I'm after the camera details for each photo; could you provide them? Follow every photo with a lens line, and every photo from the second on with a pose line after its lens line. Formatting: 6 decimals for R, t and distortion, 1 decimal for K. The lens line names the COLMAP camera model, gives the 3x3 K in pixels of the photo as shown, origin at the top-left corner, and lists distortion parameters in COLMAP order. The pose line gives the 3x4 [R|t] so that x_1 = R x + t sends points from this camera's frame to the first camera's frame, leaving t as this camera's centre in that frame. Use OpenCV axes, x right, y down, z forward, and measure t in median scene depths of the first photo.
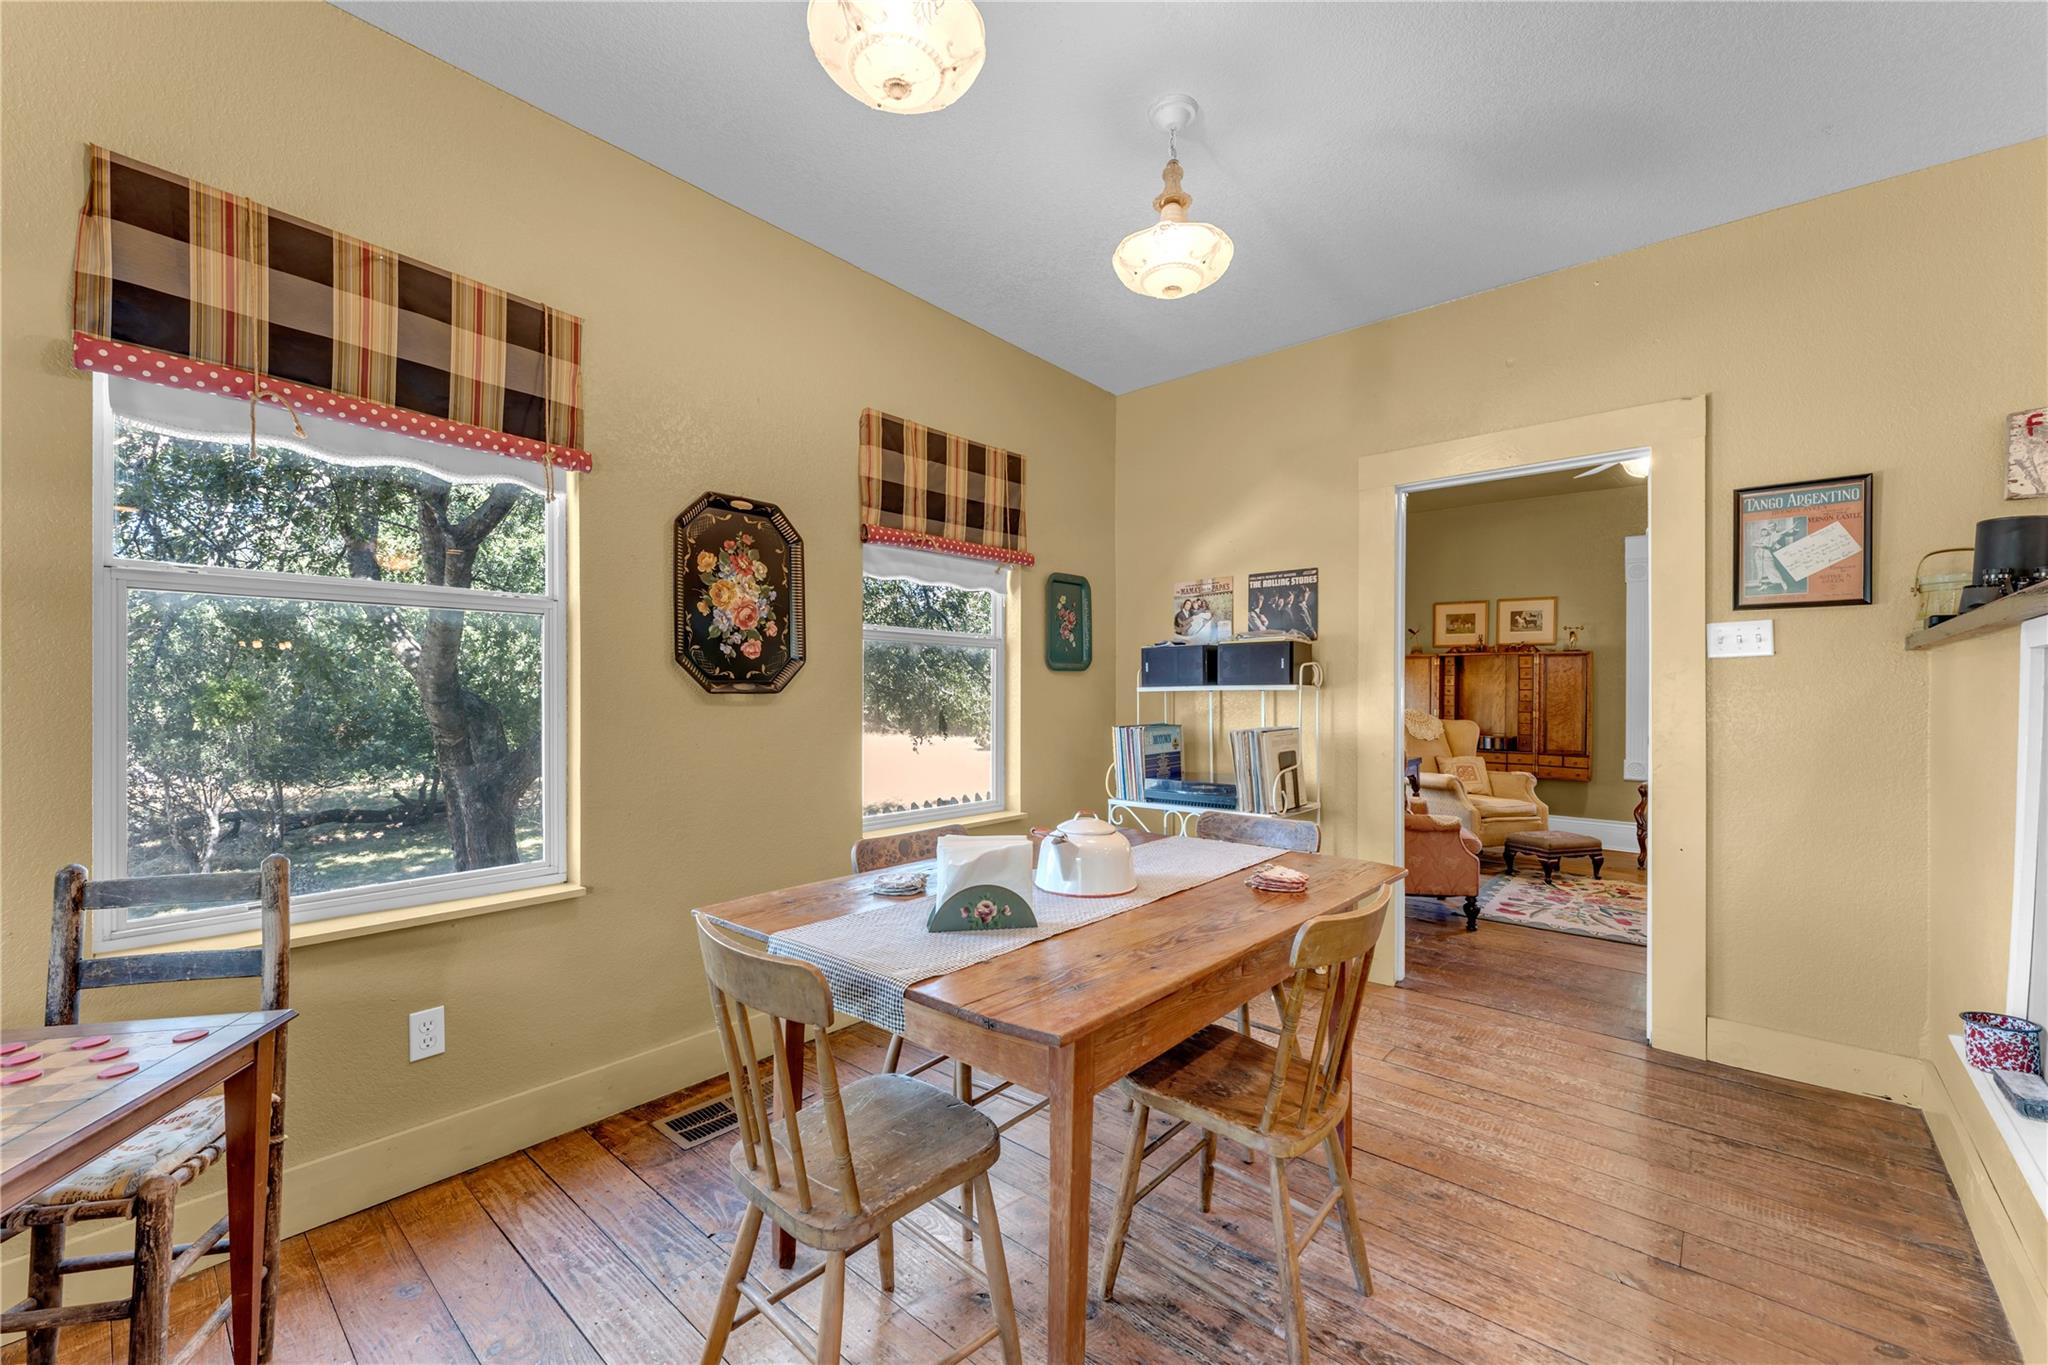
lens RADIAL K [[812.9, 0, 1027.9], [0, 812.9, 693.0], [0, 0, 1]] dist [-0.007360, 0.000578]
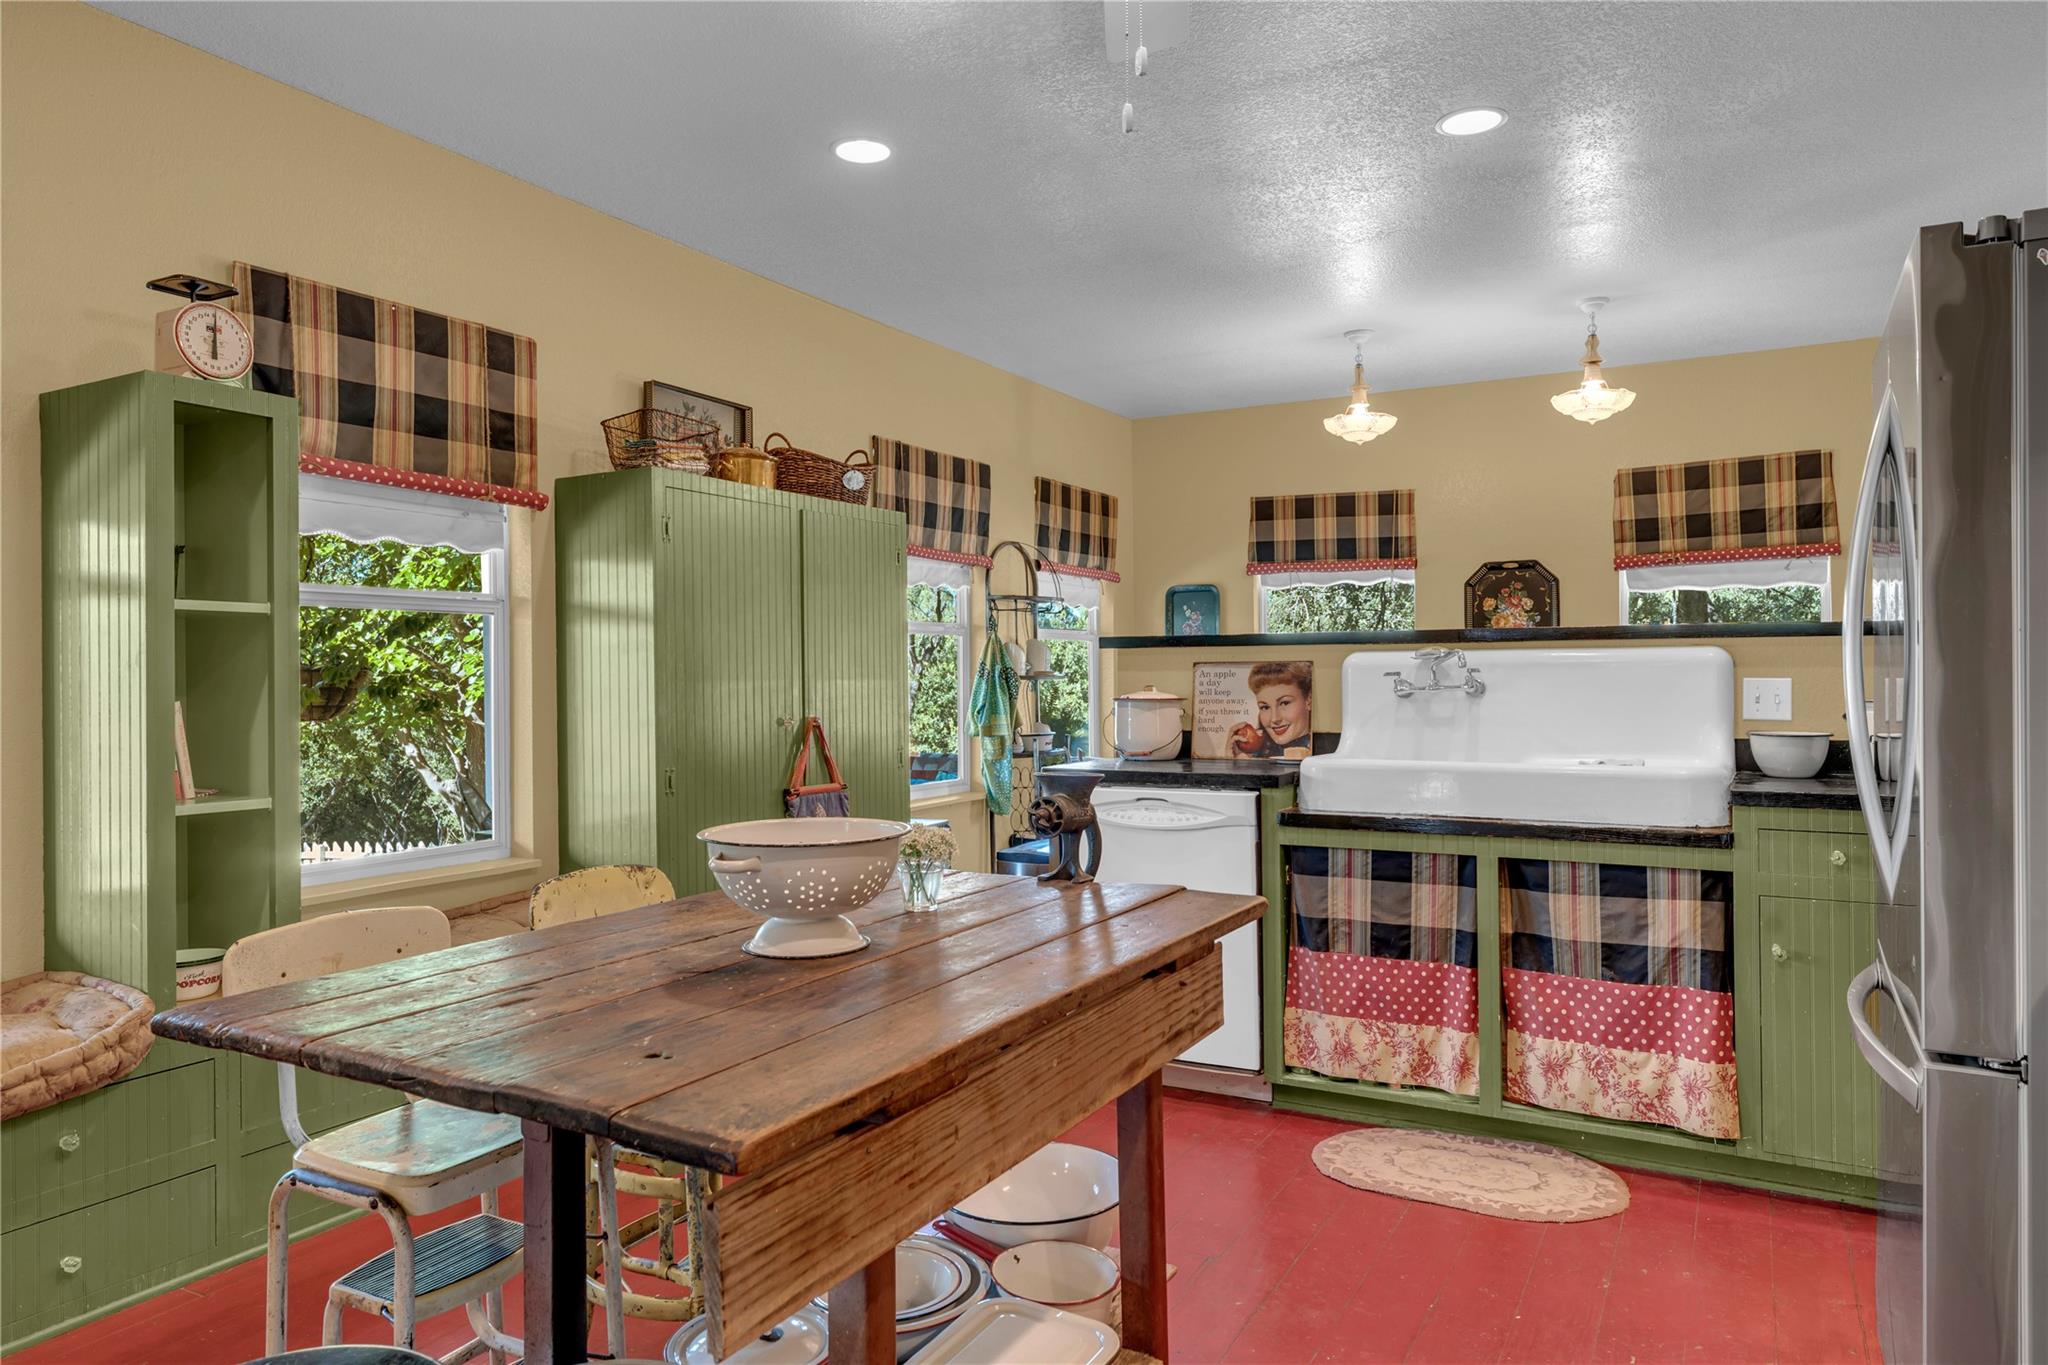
lens RADIAL K [[1306.6, 0, 1025.4], [0, 1306.6, 676.1], [0, 0, 1]] dist [0.004144, 0.000282]
pose [[0.207068, -0.014980, -0.978212, 2.248411], [0.006509, 0.999882, -0.013934, 0.019194], [0.978305, -0.003482, 0.207141, -0.538374]]
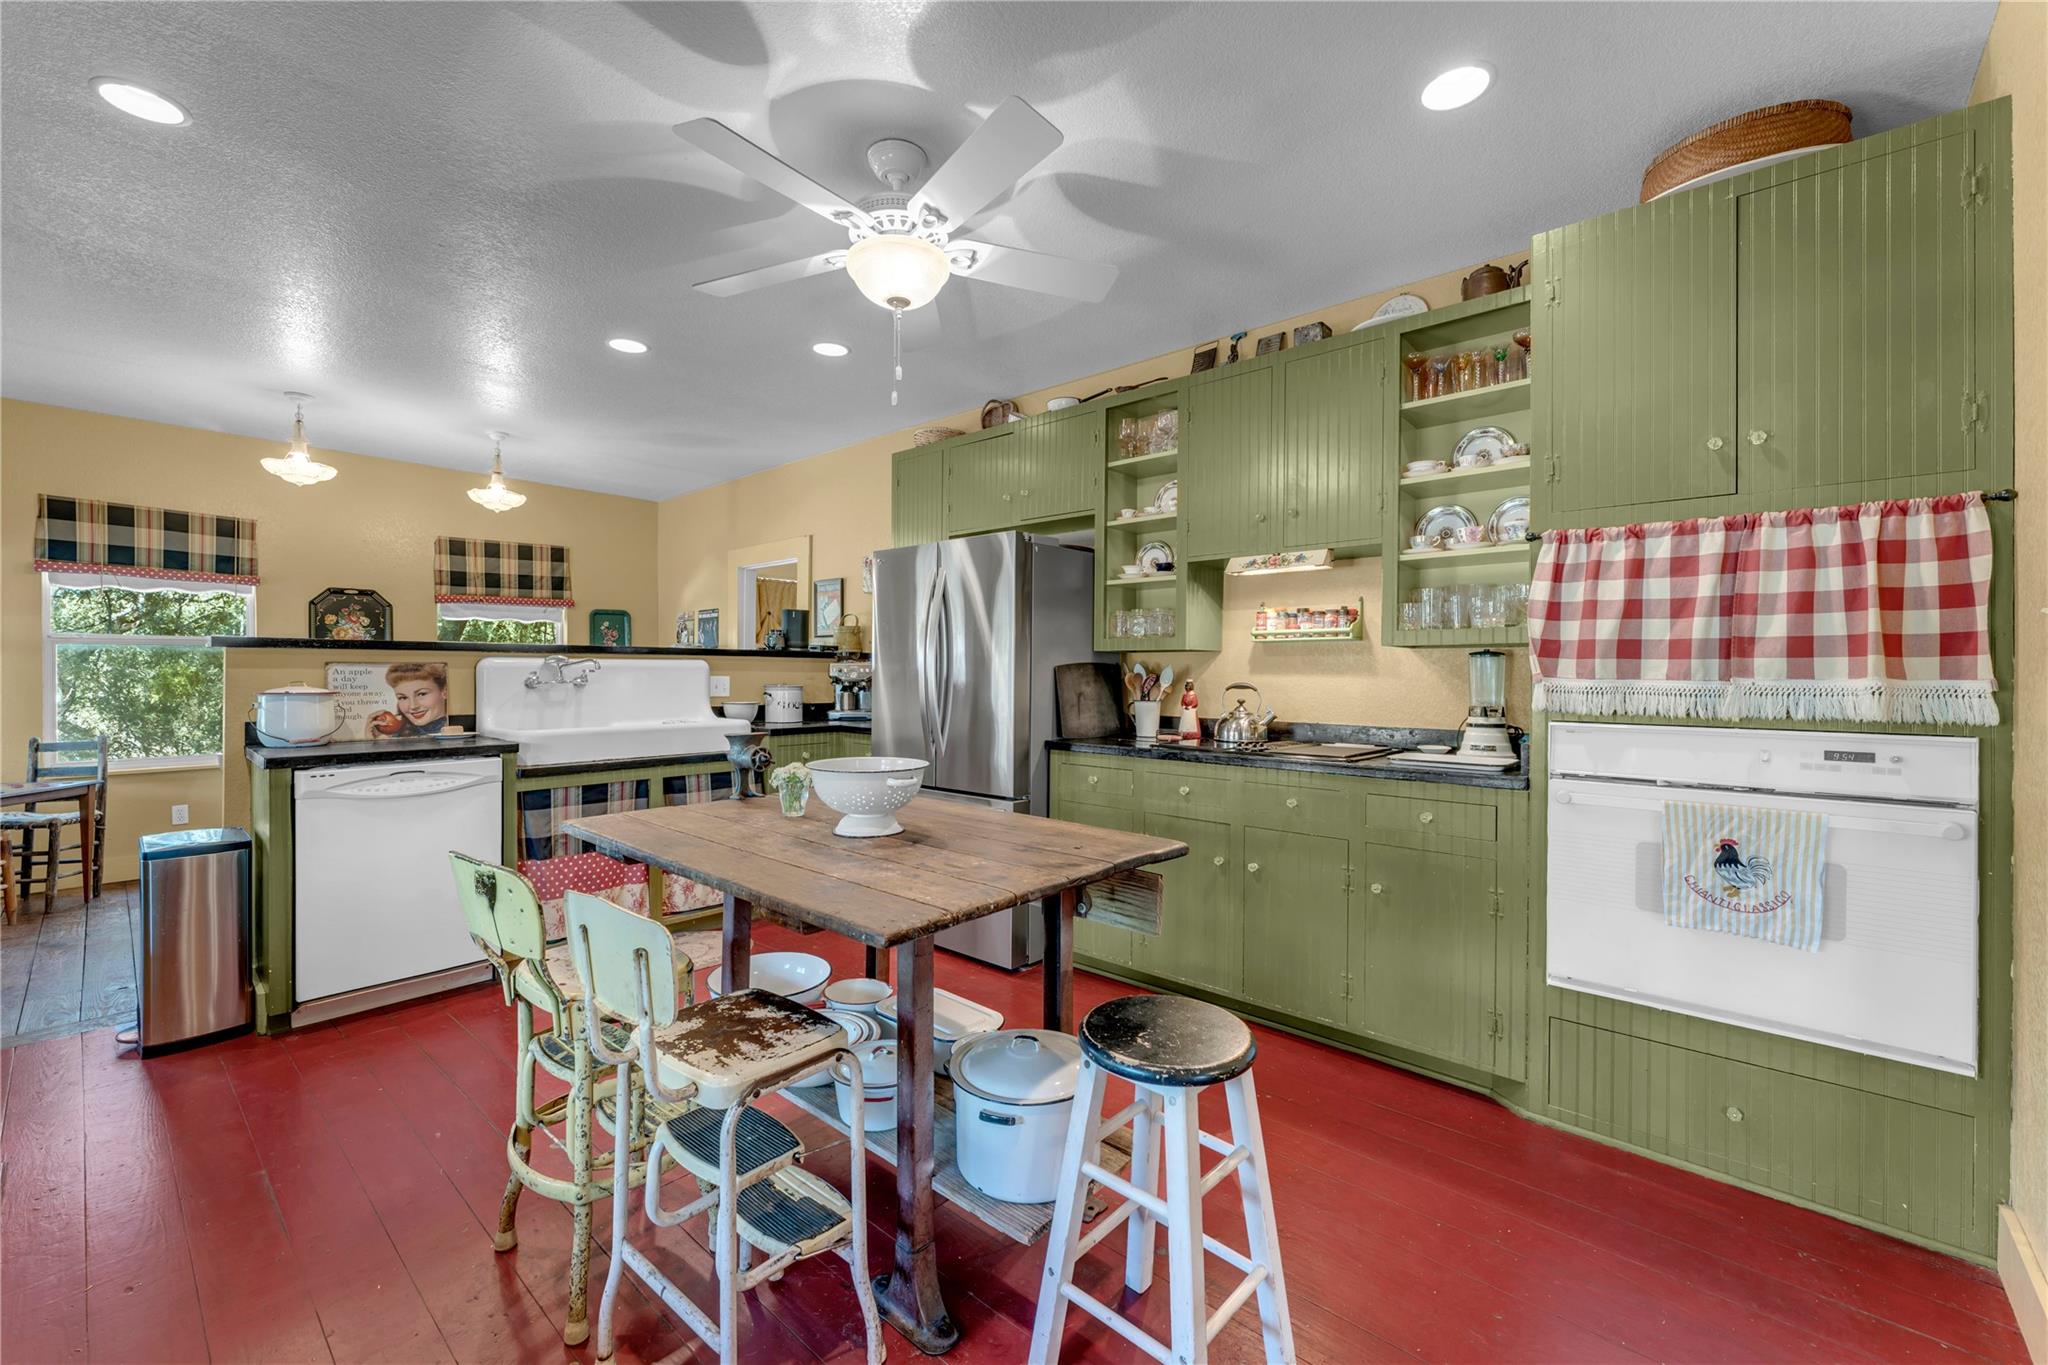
lens RADIAL K [[812.9, 0, 1029.0], [0, 812.9, 672.9], [0, 0, 1]] dist [-0.007360, 0.000578]
pose [[0.999934, -0.011151, 0.002644, 1.644067], [0.011156, 0.999936, -0.002030, 0.009707], [-0.002622, 0.002060, 0.999994, -1.316980]]
